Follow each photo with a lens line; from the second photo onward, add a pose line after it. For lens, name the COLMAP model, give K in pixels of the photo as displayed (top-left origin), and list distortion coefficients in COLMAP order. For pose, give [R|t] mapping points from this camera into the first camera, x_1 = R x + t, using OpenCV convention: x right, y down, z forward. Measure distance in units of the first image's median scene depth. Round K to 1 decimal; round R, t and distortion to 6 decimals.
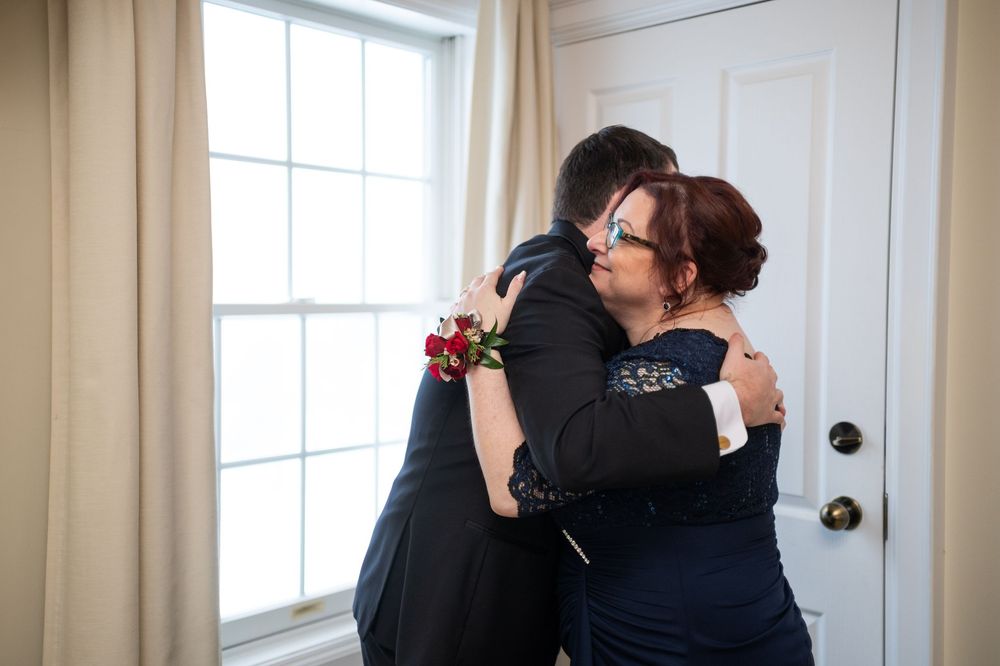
lens RADIAL K [[941.0, 0, 501.6], [0, 941.0, 332.2], [0, 0, 1]] dist [-0.016710, 0.000000]
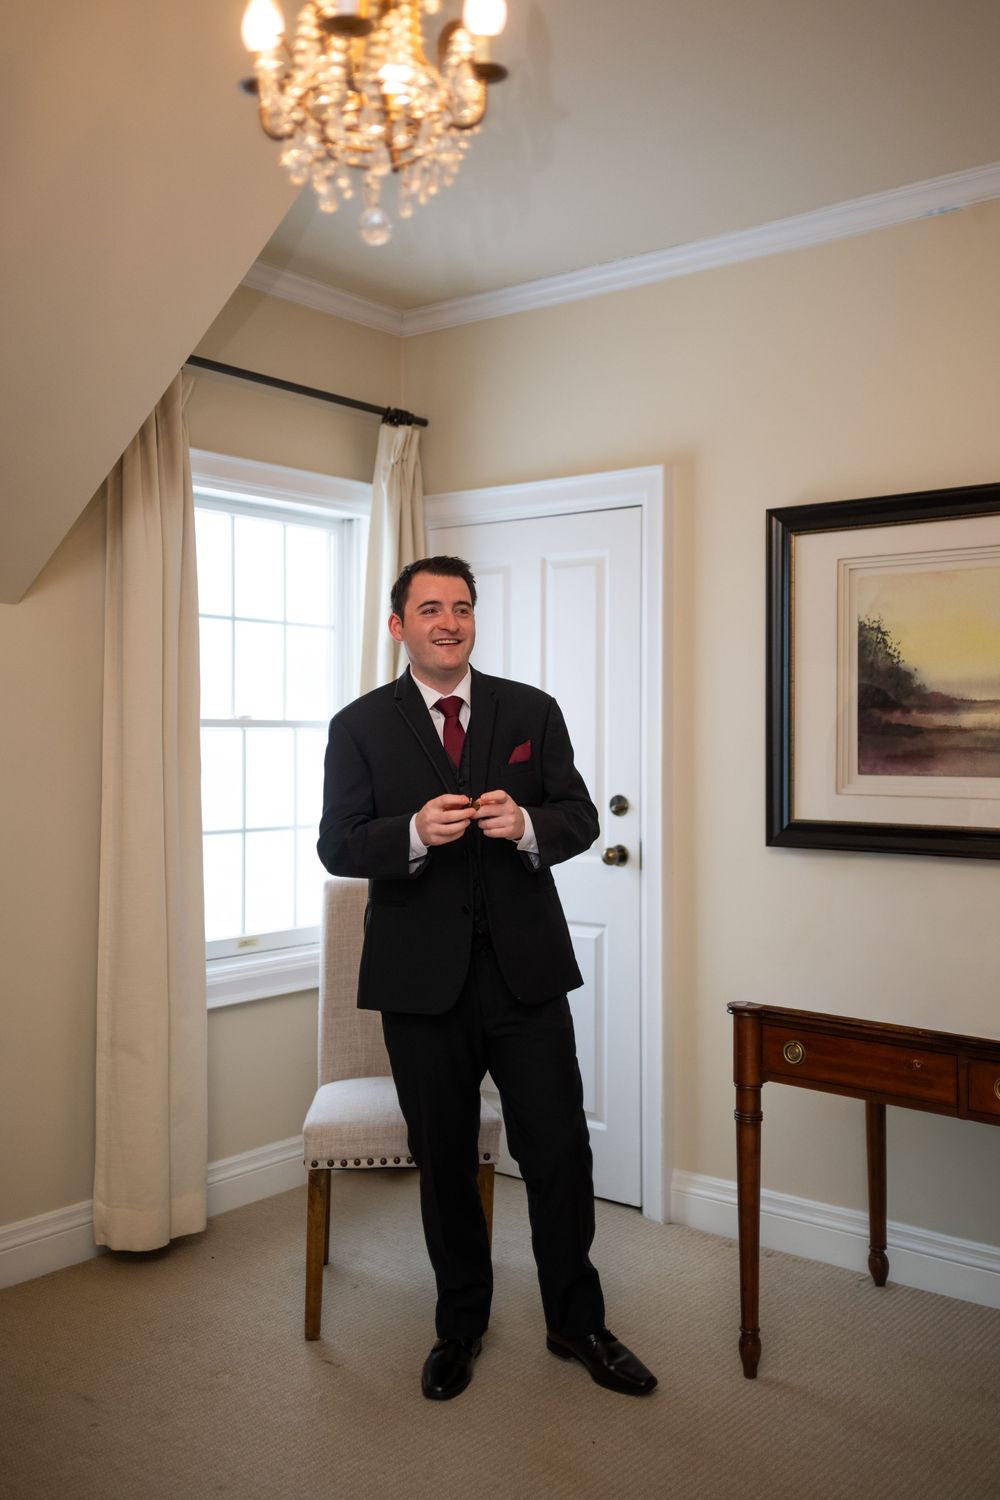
lens RADIAL K [[1411.6, 0, 503.3], [0, 1411.6, 739.6], [0, 0, 1]] dist [-0.016710, 0.000000]
pose [[0.996590, -0.006102, 0.082282, -0.003416], [0.008838, 0.999419, -0.032926, 0.069008], [-0.082033, 0.033541, 0.996065, -1.072400]]
